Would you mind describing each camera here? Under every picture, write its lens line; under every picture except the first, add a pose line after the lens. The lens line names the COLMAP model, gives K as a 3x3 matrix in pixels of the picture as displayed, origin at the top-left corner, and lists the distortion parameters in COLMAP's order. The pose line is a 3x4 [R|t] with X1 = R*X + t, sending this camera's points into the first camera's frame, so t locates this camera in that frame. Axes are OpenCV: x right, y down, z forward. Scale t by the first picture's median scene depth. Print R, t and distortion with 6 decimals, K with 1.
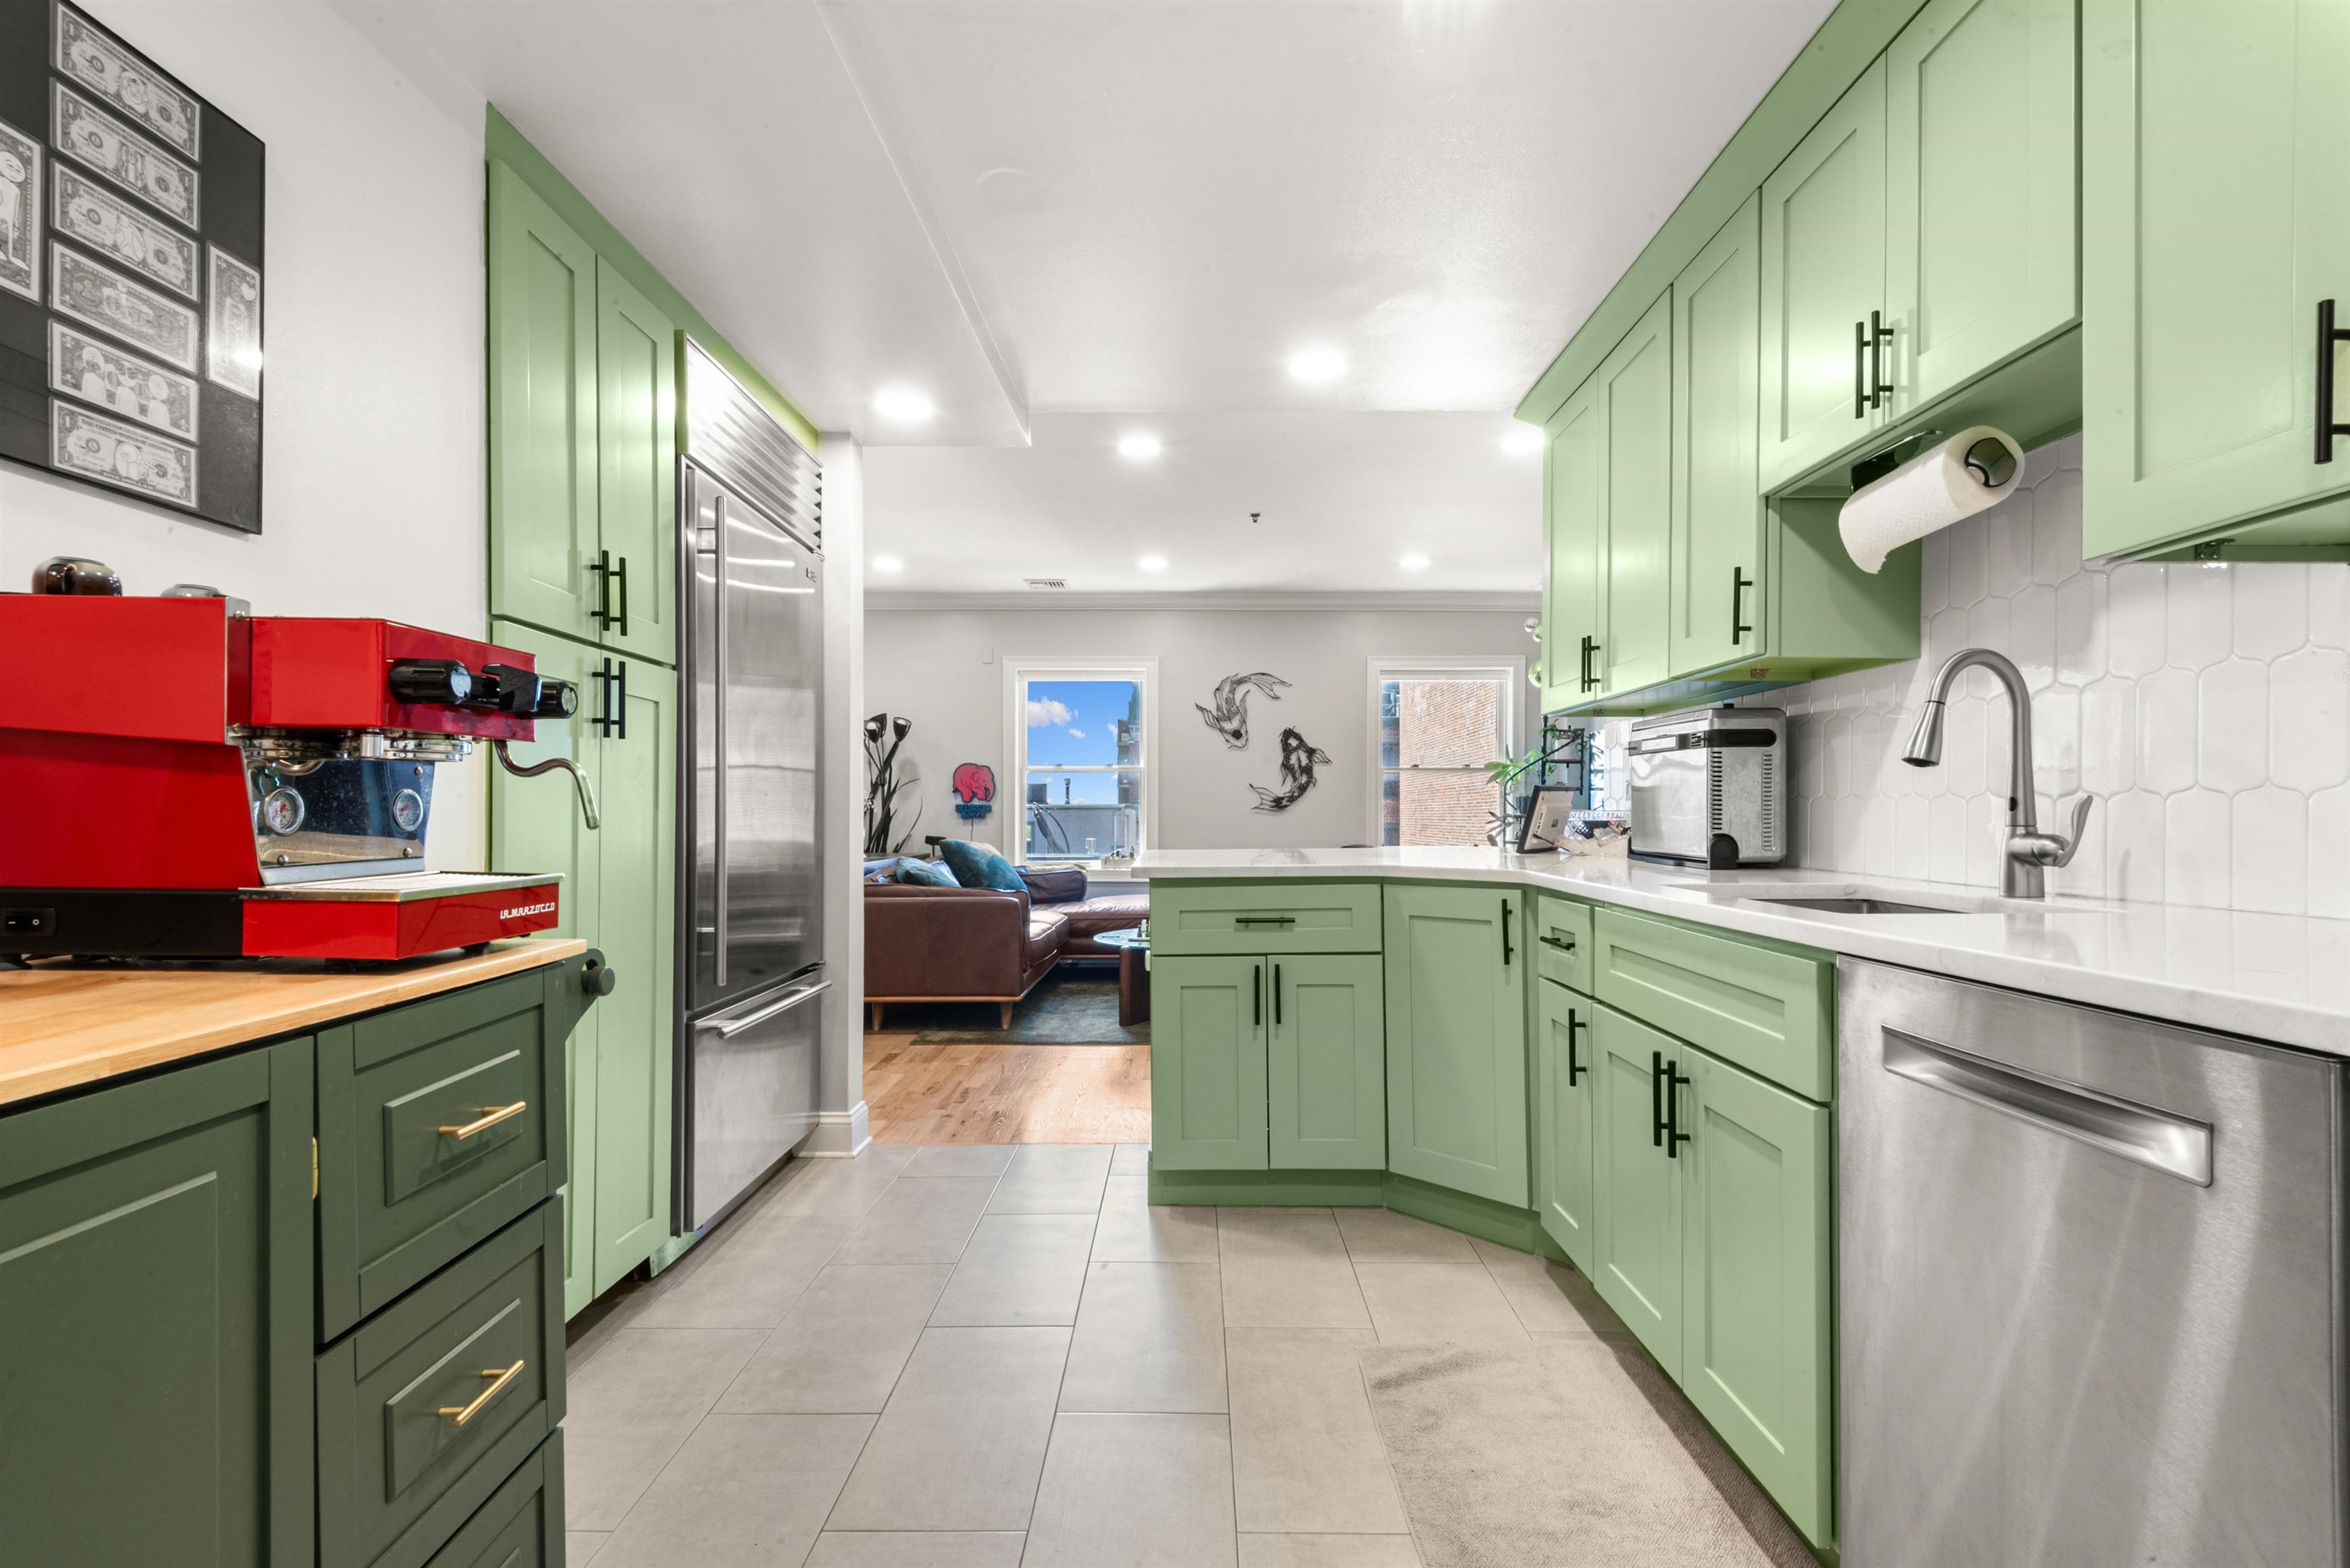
lens RADIAL K [[1067.7, 0, 1178.4], [0, 1067.7, 806.9], [0, 0, 1]] dist [0.028552, -0.016824]
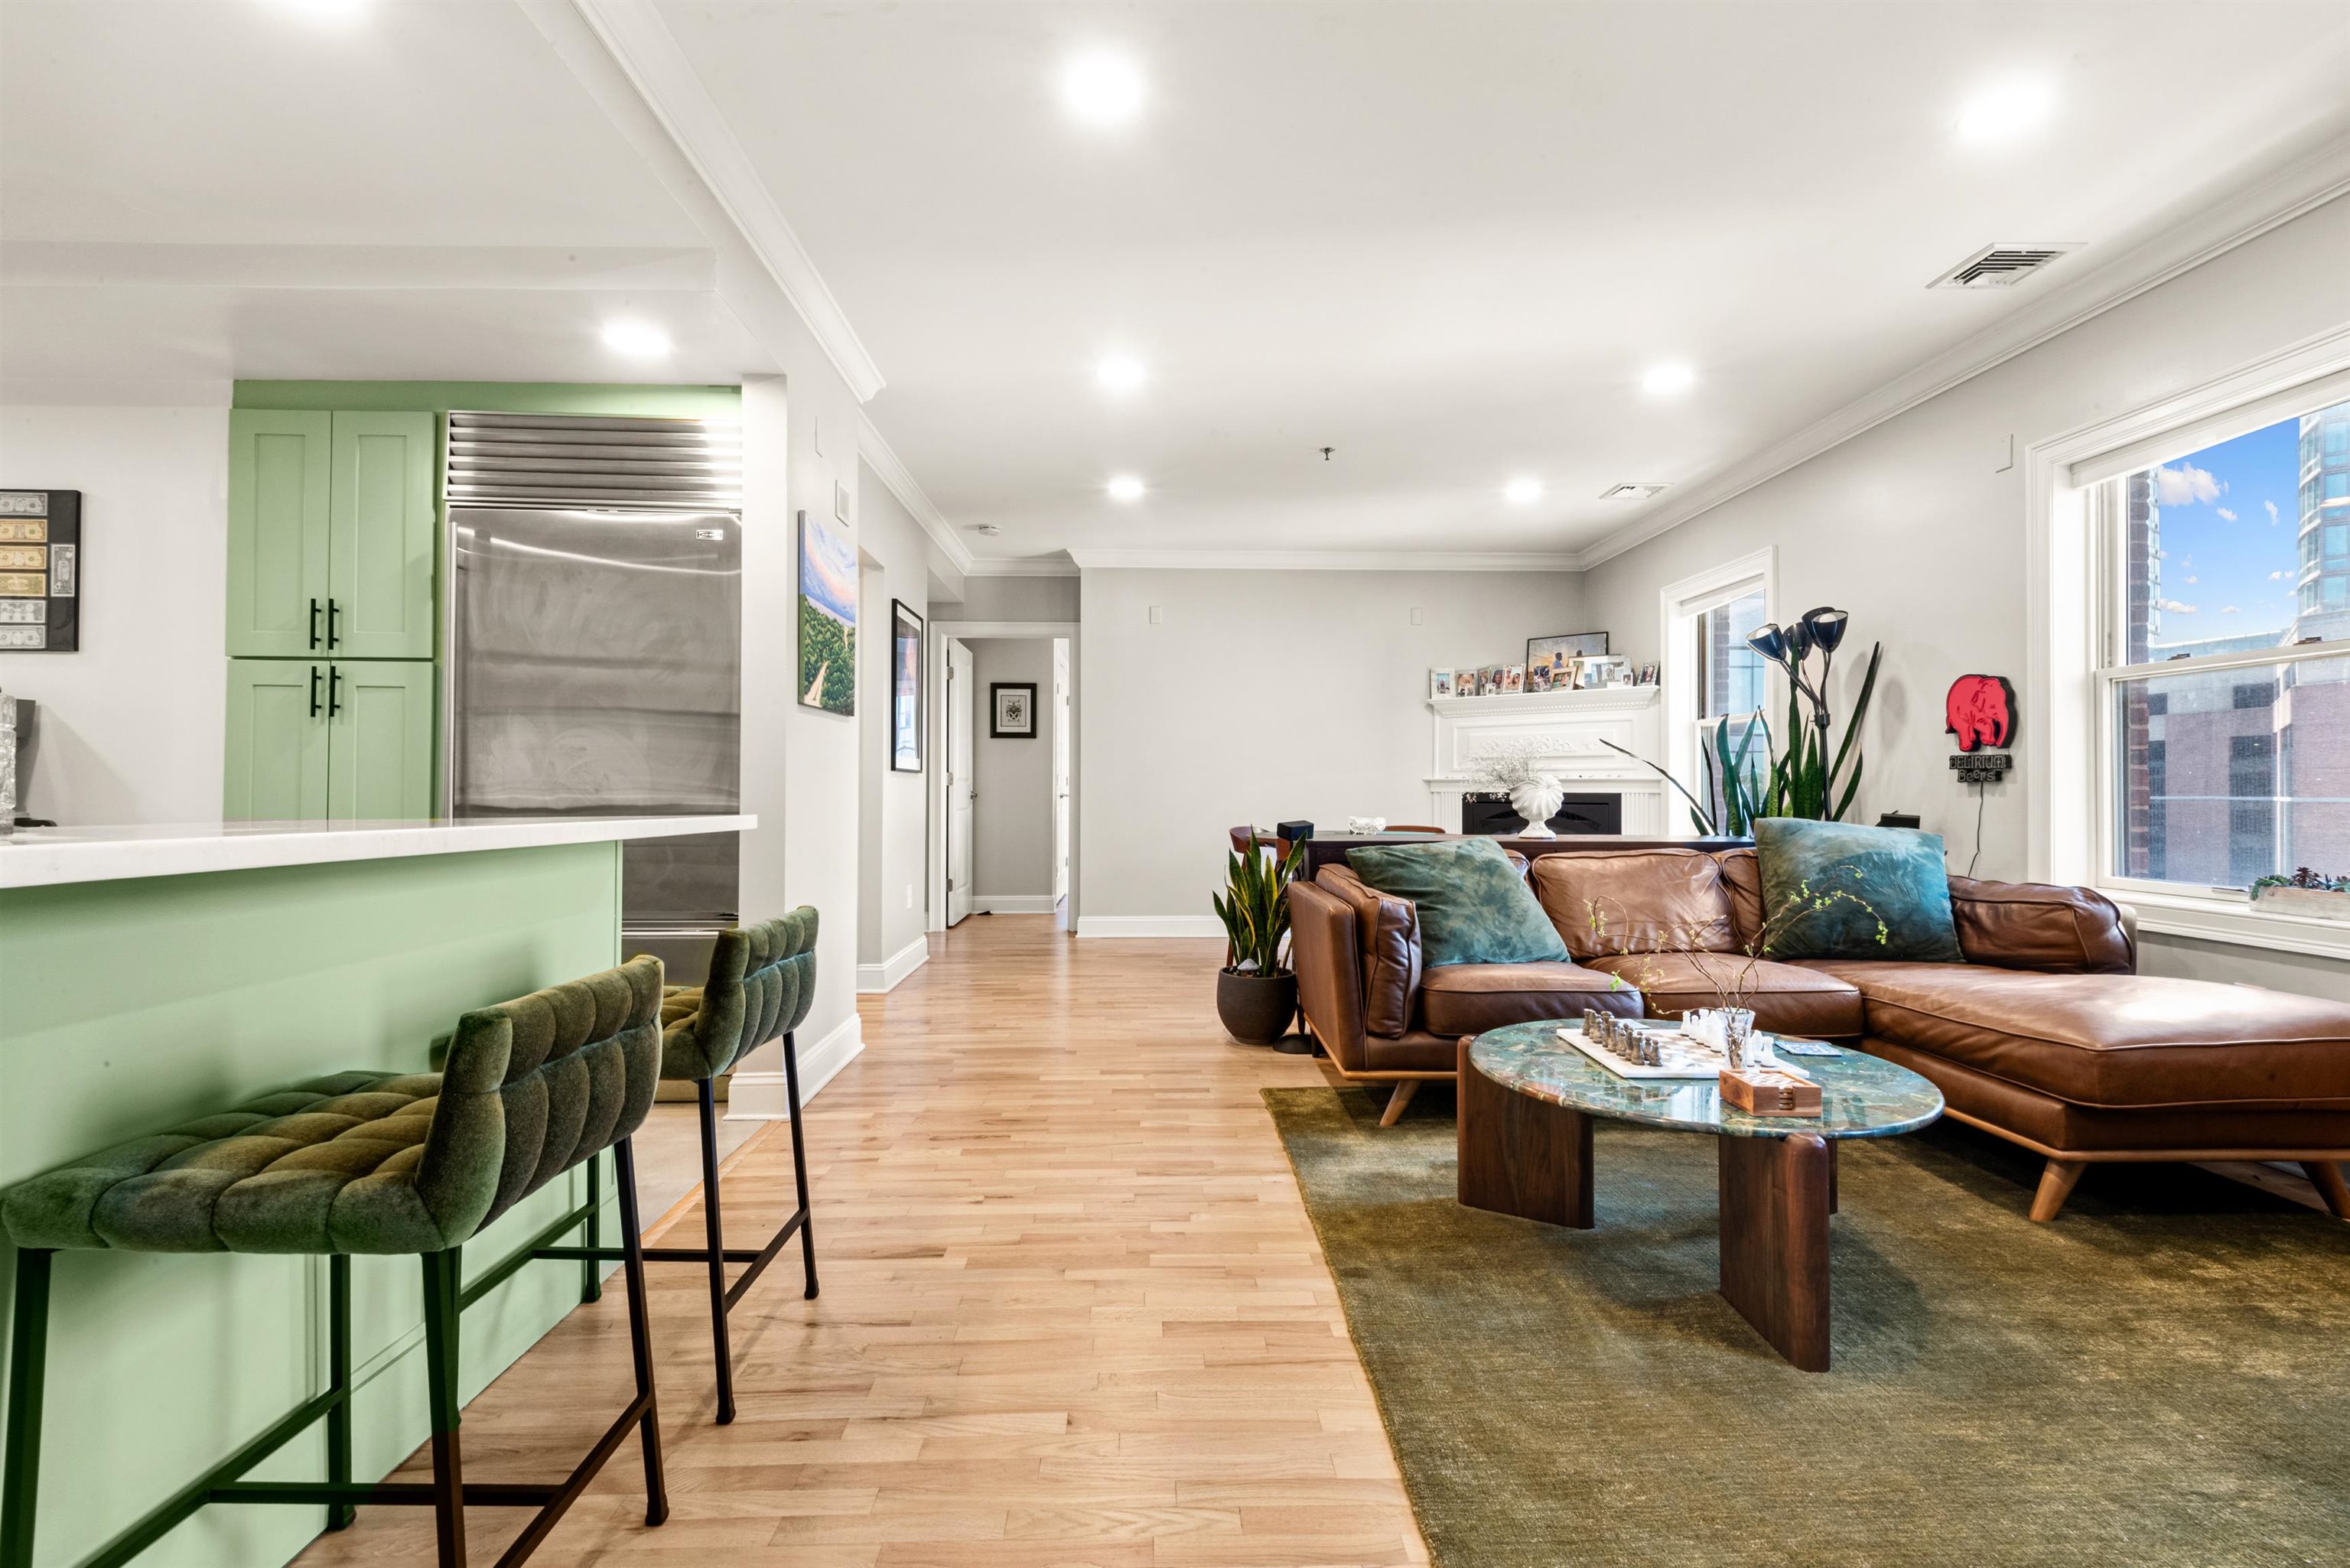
lens RADIAL K [[1067.7, 0, 1182.9], [0, 1067.7, 773.4], [0, 0, 1]] dist [0.028552, -0.016824]
pose [[0.043910, -0.014205, -0.998935, 0.302803], [0.002758, 0.999897, -0.014097, 0.012664], [0.999032, -0.002136, 0.043944, 0.601450]]
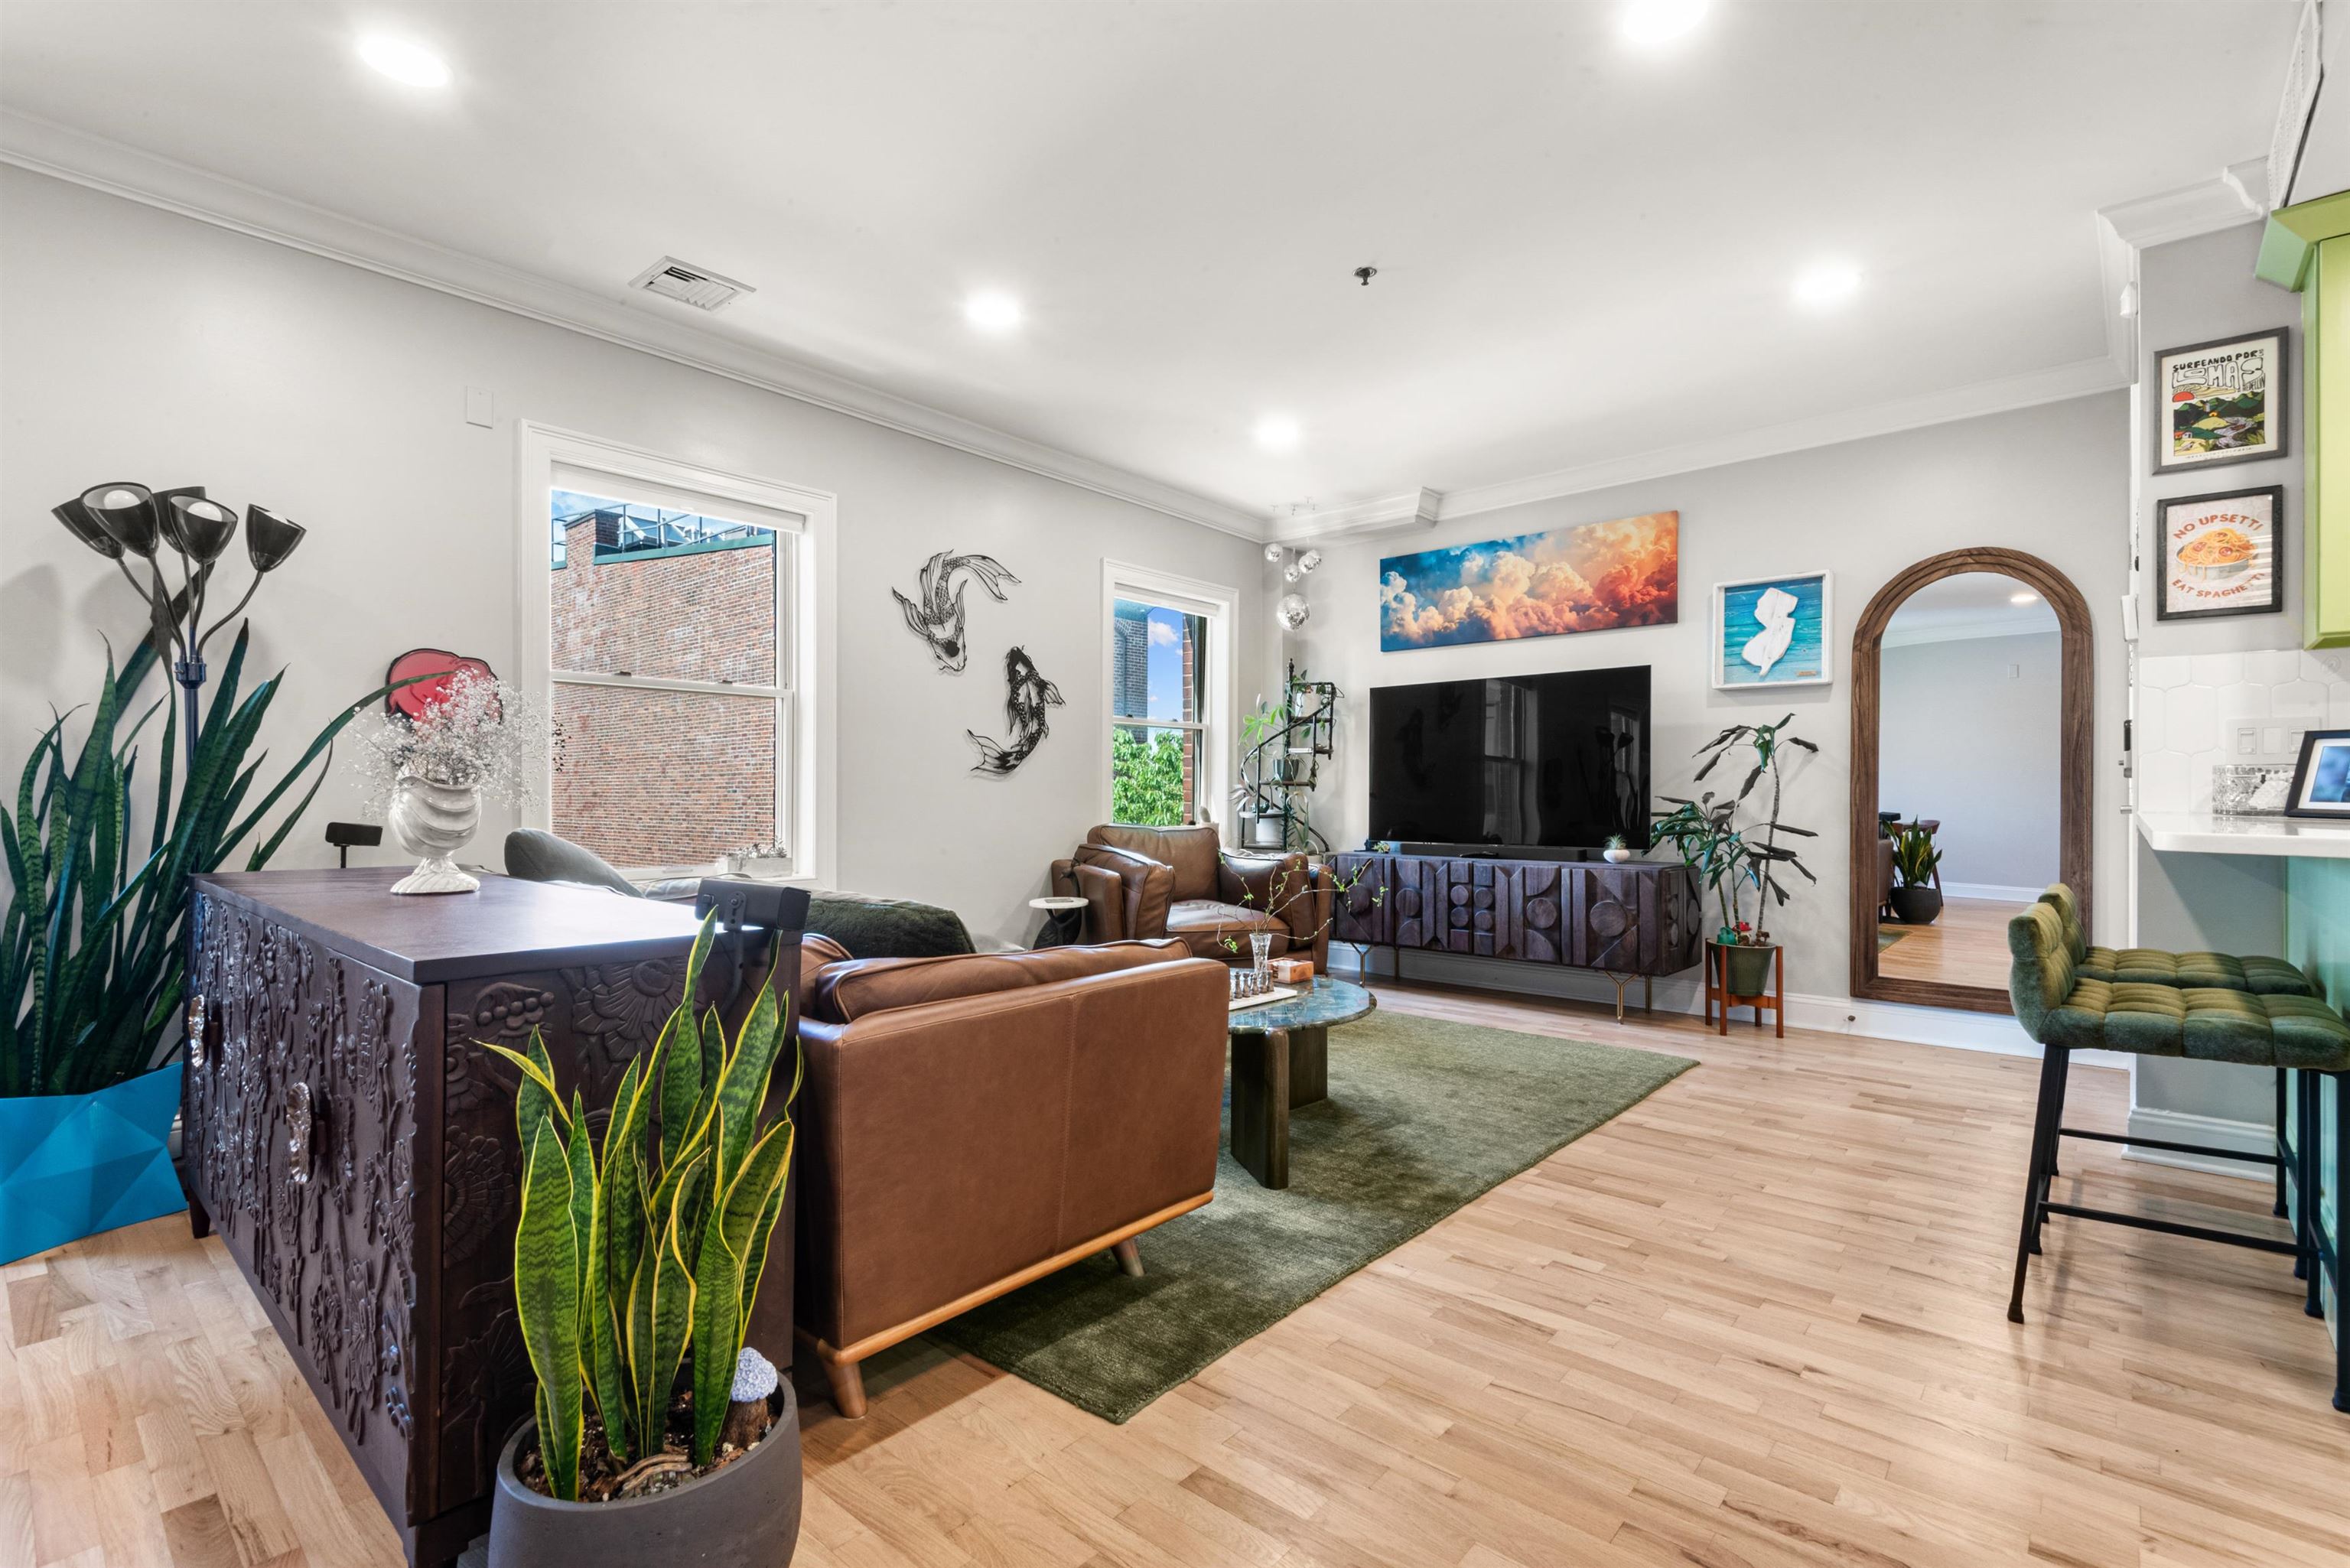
lens RADIAL K [[1067.7, 0, 1167.6], [0, 1067.7, 785.8], [0, 0, 1]] dist [0.028552, -0.016824]
pose [[0.660713, 0.007116, 0.750604, -0.324383], [-0.008445, 0.999962, -0.002046, 0.011423], [-0.750591, -0.004987, 0.660749, 0.499484]]
